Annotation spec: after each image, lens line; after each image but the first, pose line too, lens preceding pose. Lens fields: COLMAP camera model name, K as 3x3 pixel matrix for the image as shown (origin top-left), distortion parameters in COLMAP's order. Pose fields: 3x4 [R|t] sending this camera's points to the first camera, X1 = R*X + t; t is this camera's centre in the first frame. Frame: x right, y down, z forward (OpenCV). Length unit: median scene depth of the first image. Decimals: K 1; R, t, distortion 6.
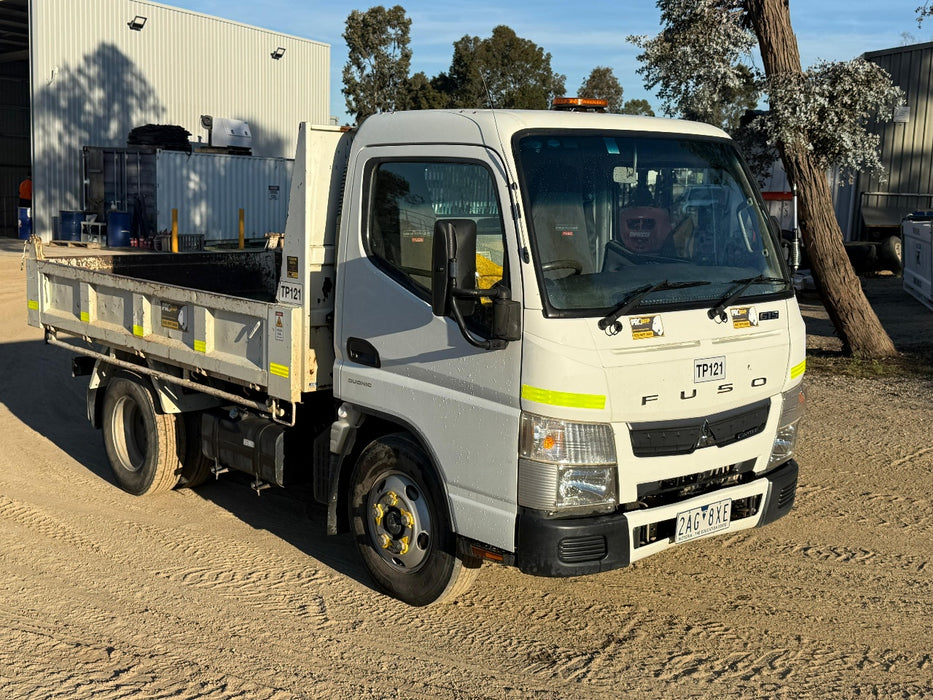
lens RADIAL K [[1189.0, 0, 471.4], [0, 1189.0, 351.1], [0, 0, 1]] dist [0.165079, 0.000000]
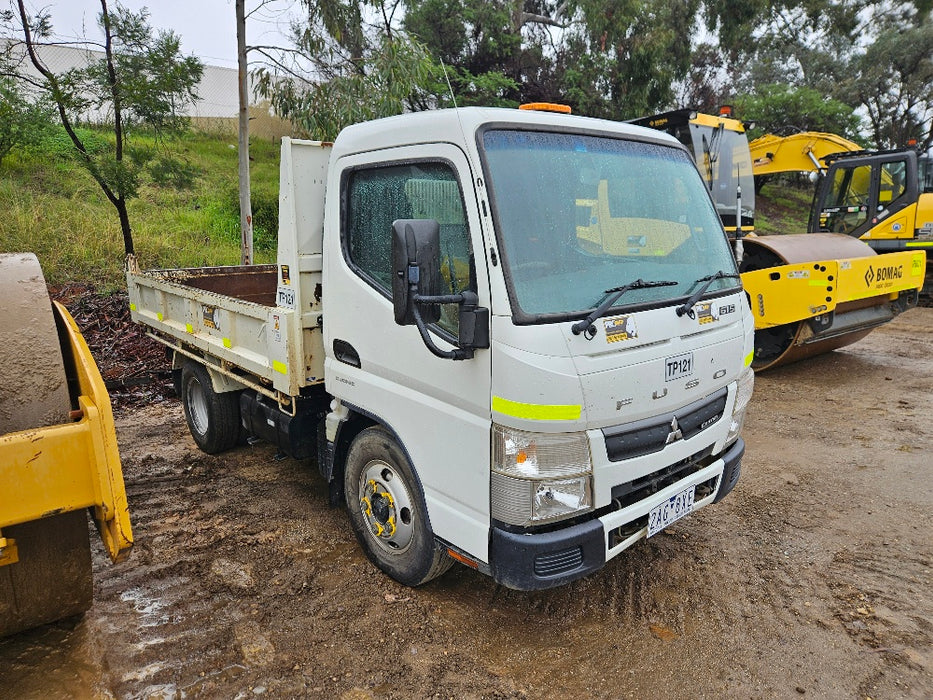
lens RADIAL K [[624.5, 0, 461.2], [0, 624.5, 350.3], [0, 0, 1]] dist [0.064722, -0.046524]
pose [[0.999314, -0.021178, -0.030366, 0.030857], [0.022921, 0.998040, 0.058229, -0.033404], [0.029073, -0.058885, 0.997841, 0.459392]]
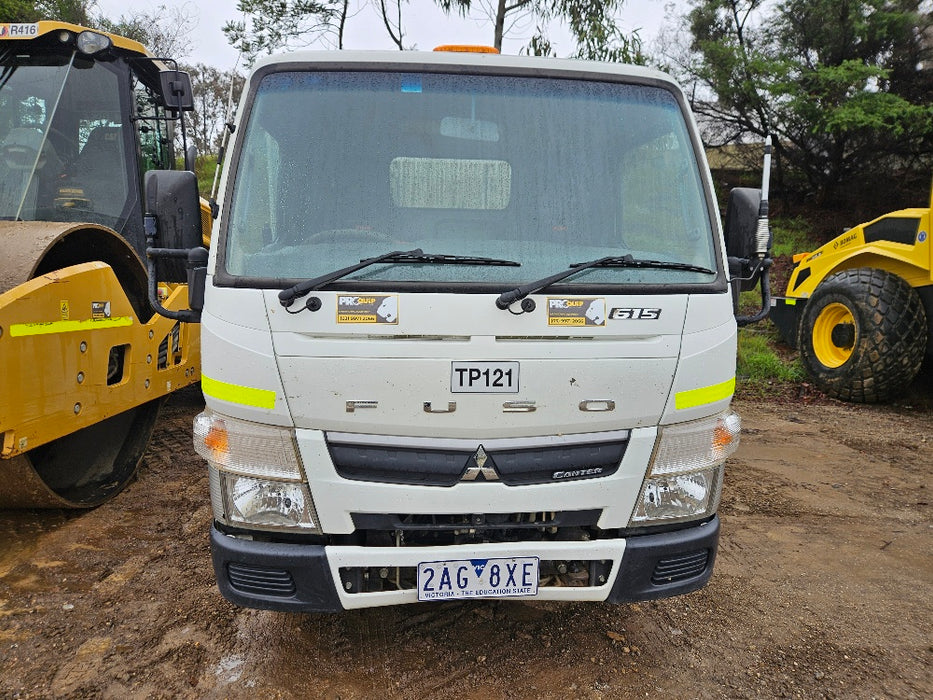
lens RADIAL K [[624.5, 0, 464.4], [0, 624.5, 356.7], [0, 0, 1]] dist [0.064722, -0.046524]
pose [[0.802462, 0.095257, -0.589051, 0.406580], [-0.090041, 0.995202, 0.038273, -0.010440], [0.589871, 0.022326, 0.807189, 0.678921]]
